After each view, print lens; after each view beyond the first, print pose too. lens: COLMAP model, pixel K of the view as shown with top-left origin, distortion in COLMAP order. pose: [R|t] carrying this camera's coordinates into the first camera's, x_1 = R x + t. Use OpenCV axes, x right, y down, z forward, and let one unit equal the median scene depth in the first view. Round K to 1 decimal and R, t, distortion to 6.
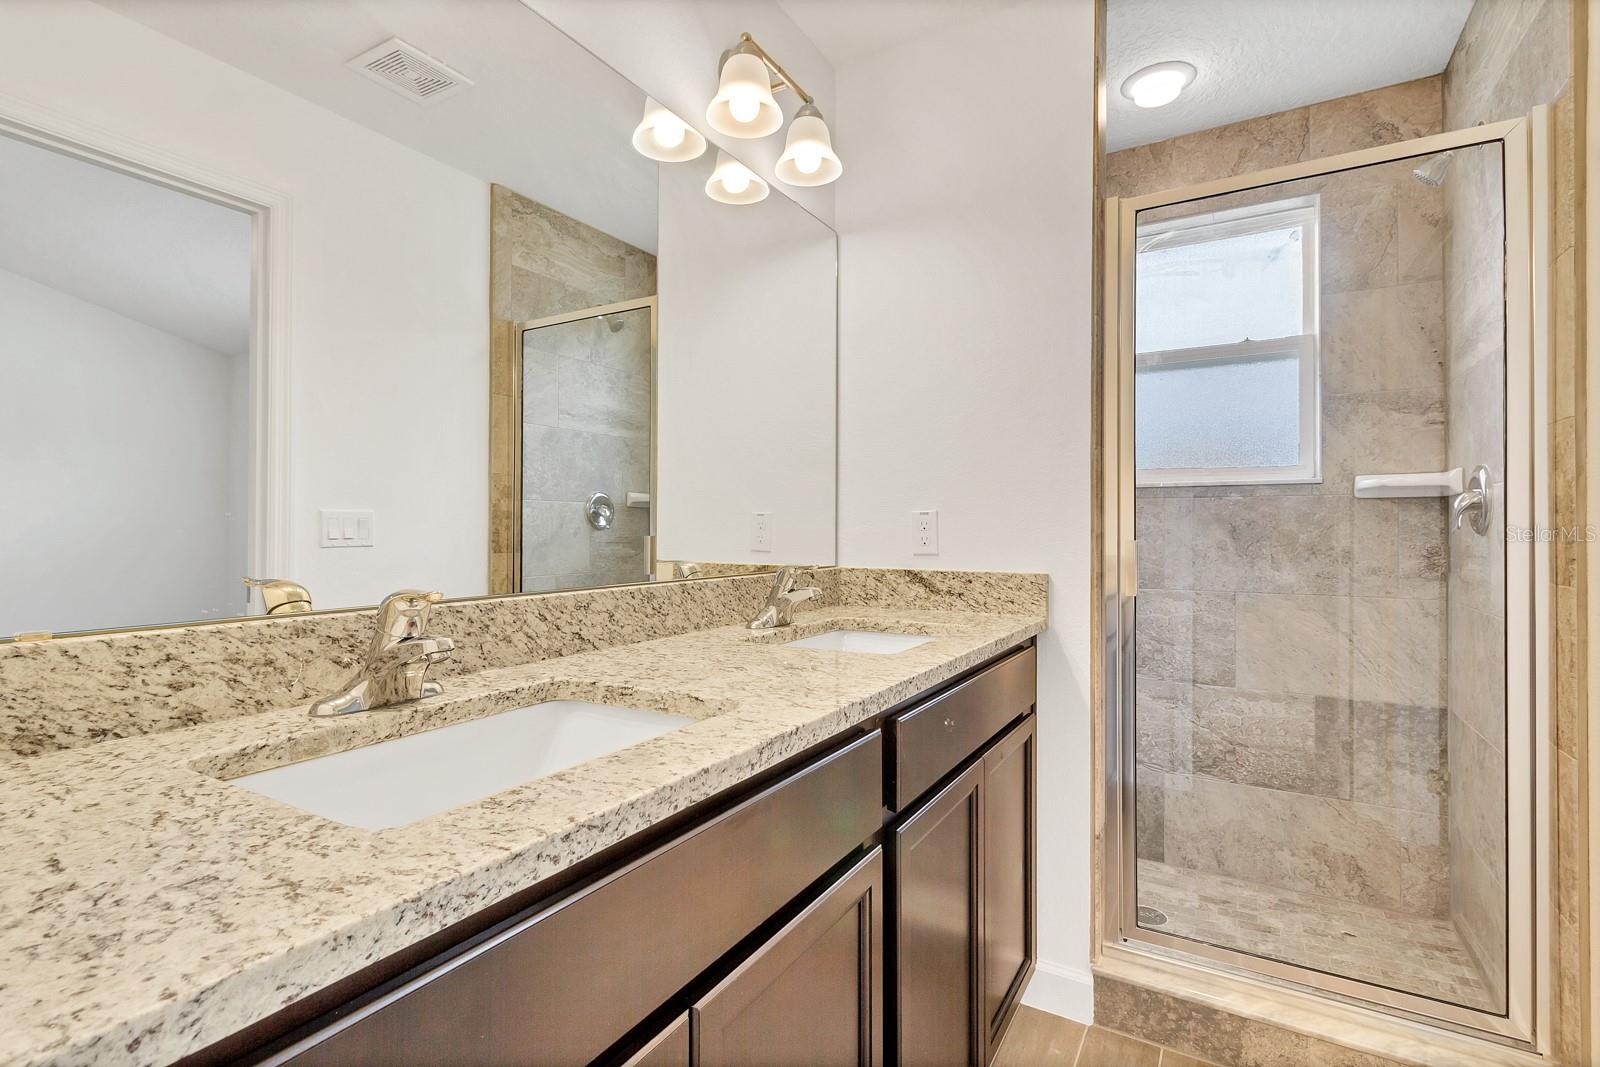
lens RADIAL K [[752.0, 0, 809.0], [0, 752.0, 528.8], [0, 0, 1]] dist [0.005316, 0.000659]
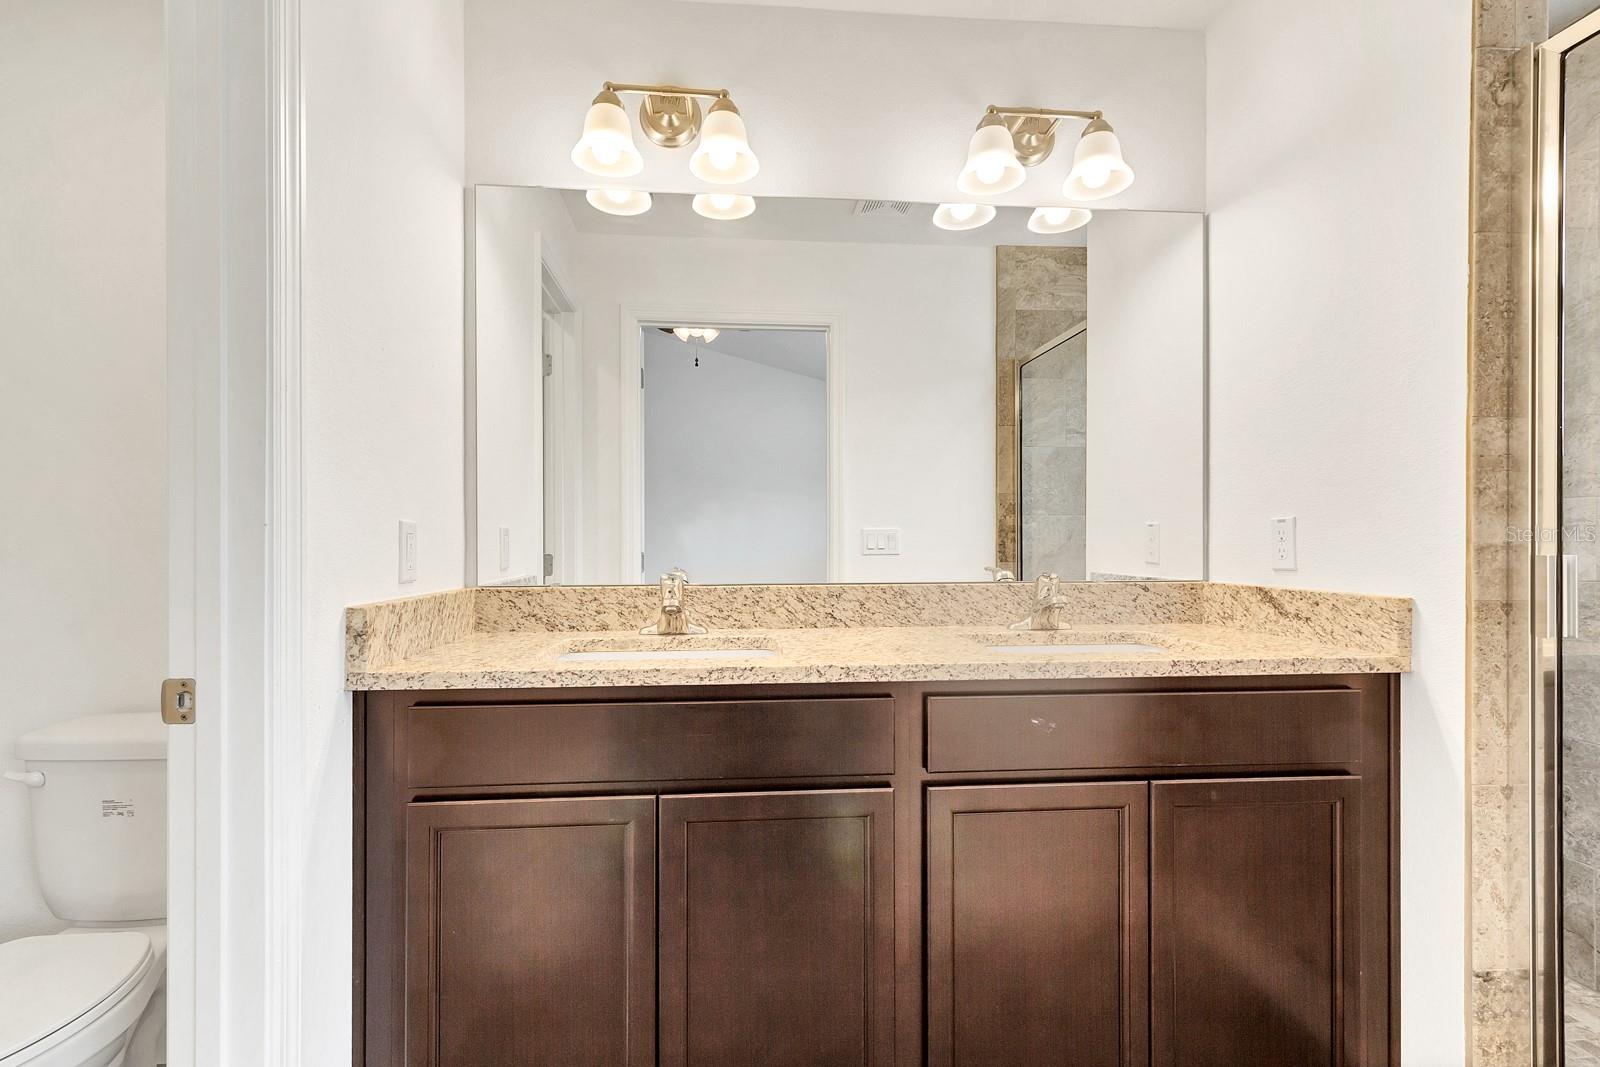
lens RADIAL K [[752.0, 0, 771.6], [0, 752.0, 549.1], [0, 0, 1]] dist [0.005316, 0.000659]
pose [[0.586037, 0.004539, -0.810271, 0.670792], [0.003822, 0.999958, 0.008366, 0.002754], [0.810275, -0.008000, 0.585995, 0.059178]]
